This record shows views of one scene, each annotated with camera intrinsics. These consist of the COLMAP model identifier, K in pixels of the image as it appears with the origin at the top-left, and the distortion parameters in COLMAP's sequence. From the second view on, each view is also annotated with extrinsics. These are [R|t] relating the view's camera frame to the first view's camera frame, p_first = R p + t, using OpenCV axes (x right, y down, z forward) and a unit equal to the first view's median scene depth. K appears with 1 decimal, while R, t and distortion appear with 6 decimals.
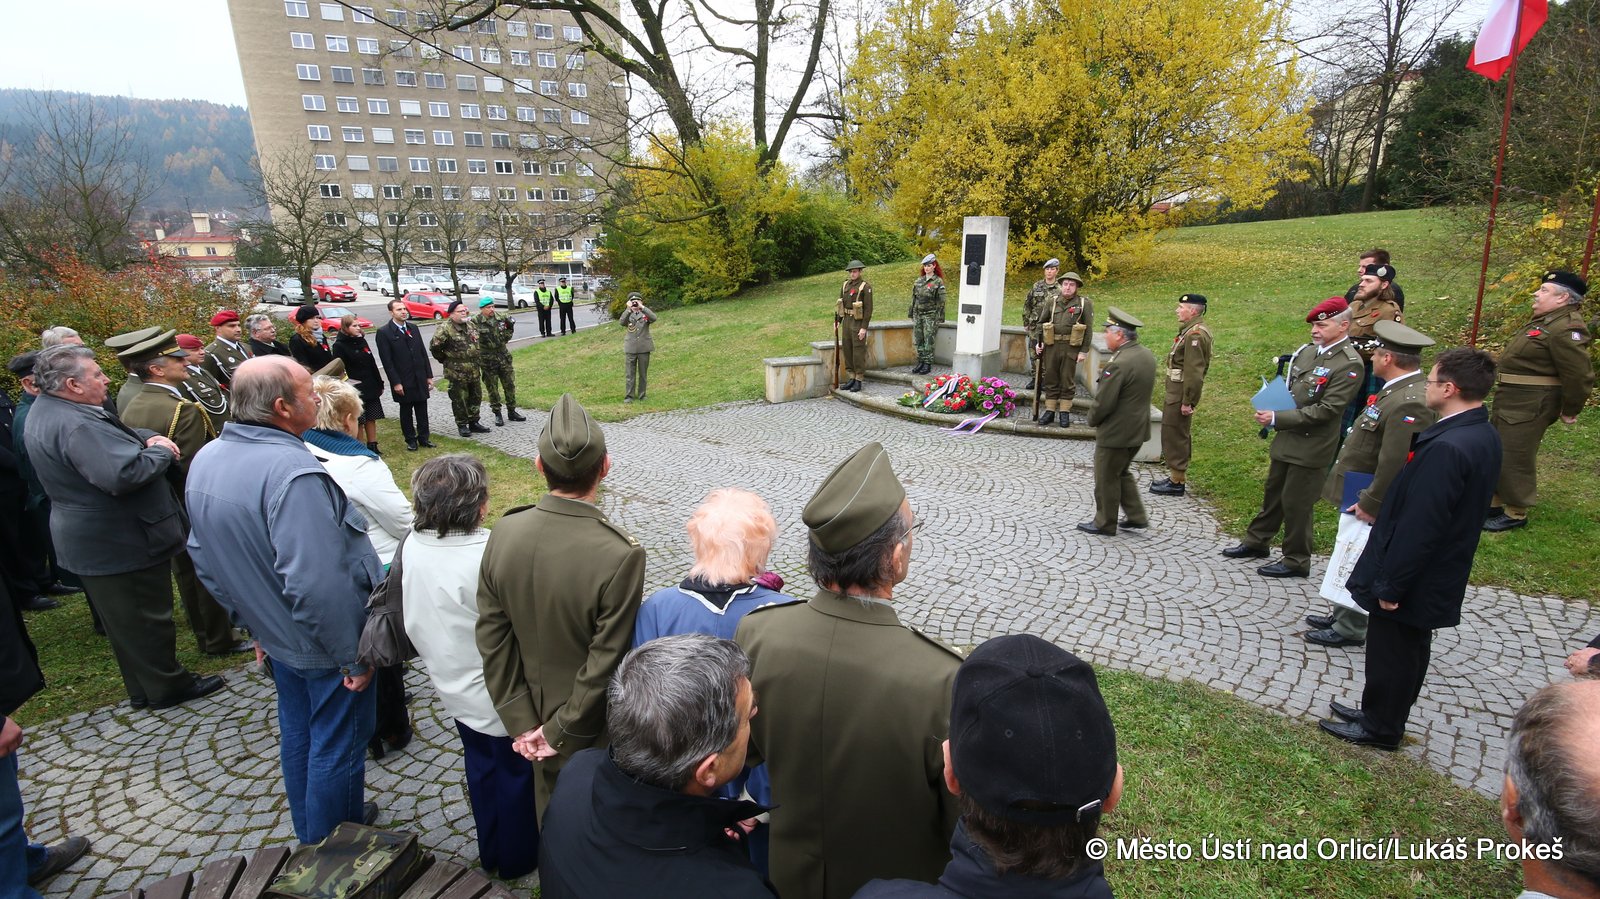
lens RADIAL K [[726.1, 0, 794.6], [0, 726.1, 452.5], [0, 0, 1]] dist [0.001032, 0.000020]
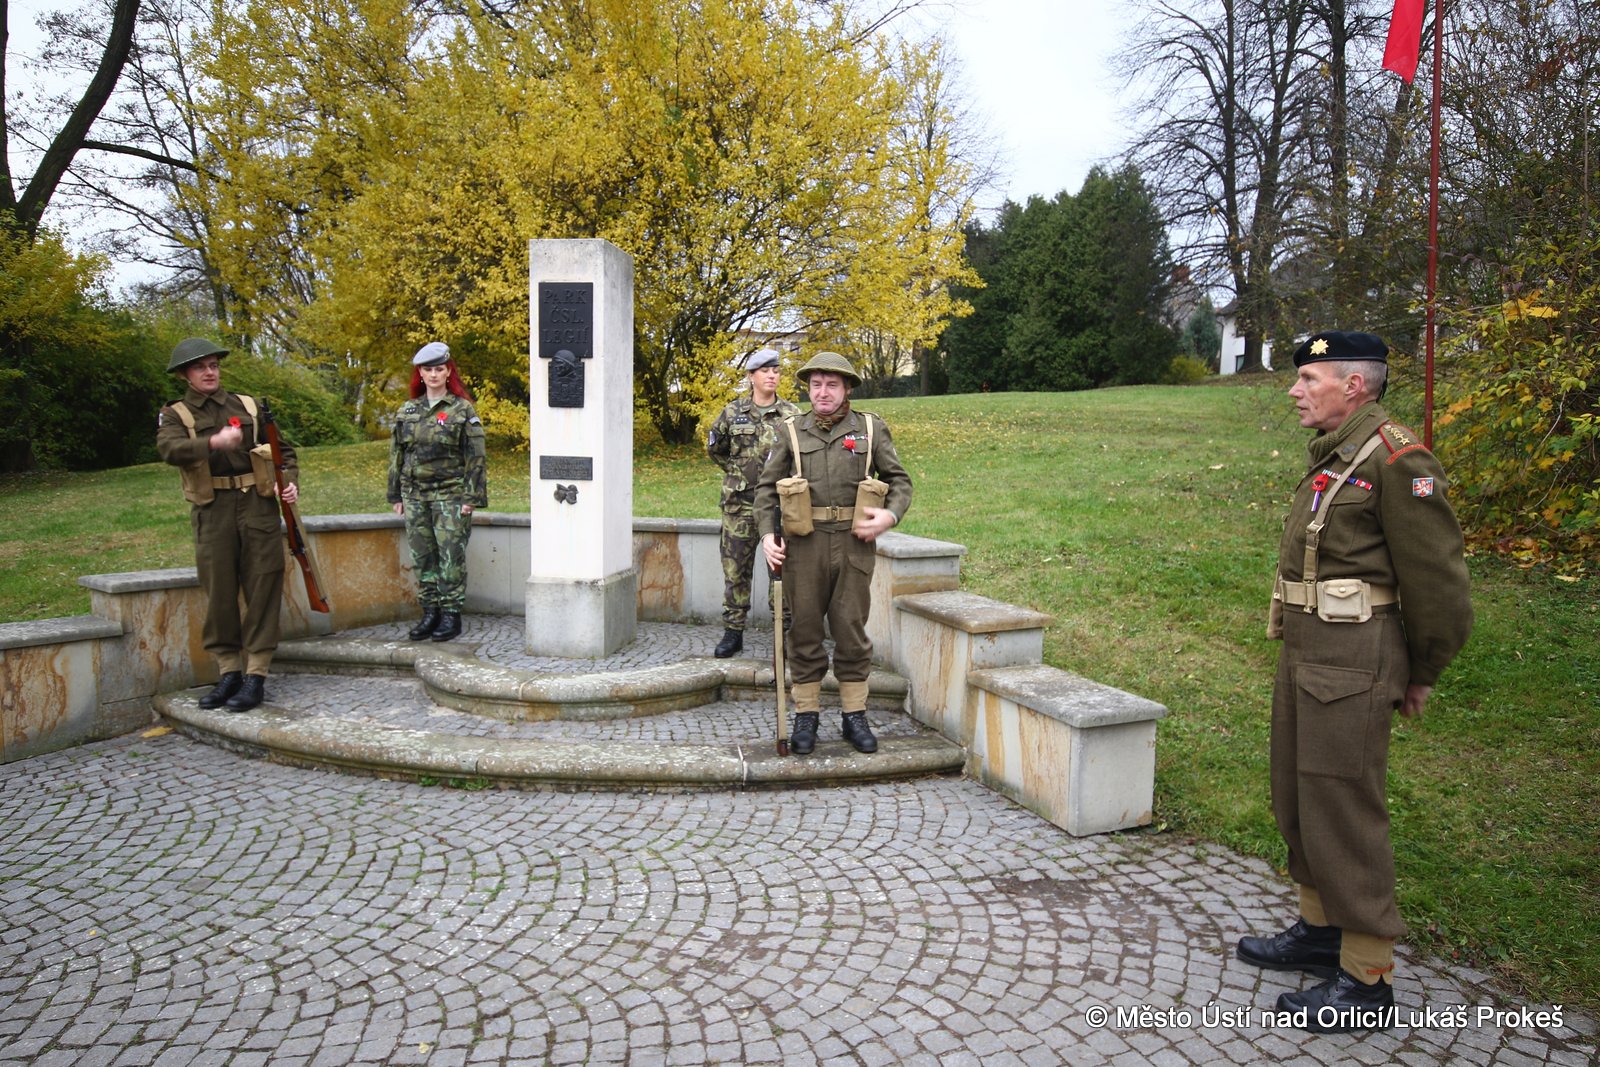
lens RADIAL K [[1034.3, 0, 805.0], [0, 1034.3, 543.4], [0, 0, 1]] dist [0.014729, 0.003747]
pose [[0.840693, -0.031793, 0.540578, 0.044028], [0.130466, 0.980761, -0.145215, -0.054474], [-0.525561, 0.192608, 0.828666, 0.437517]]
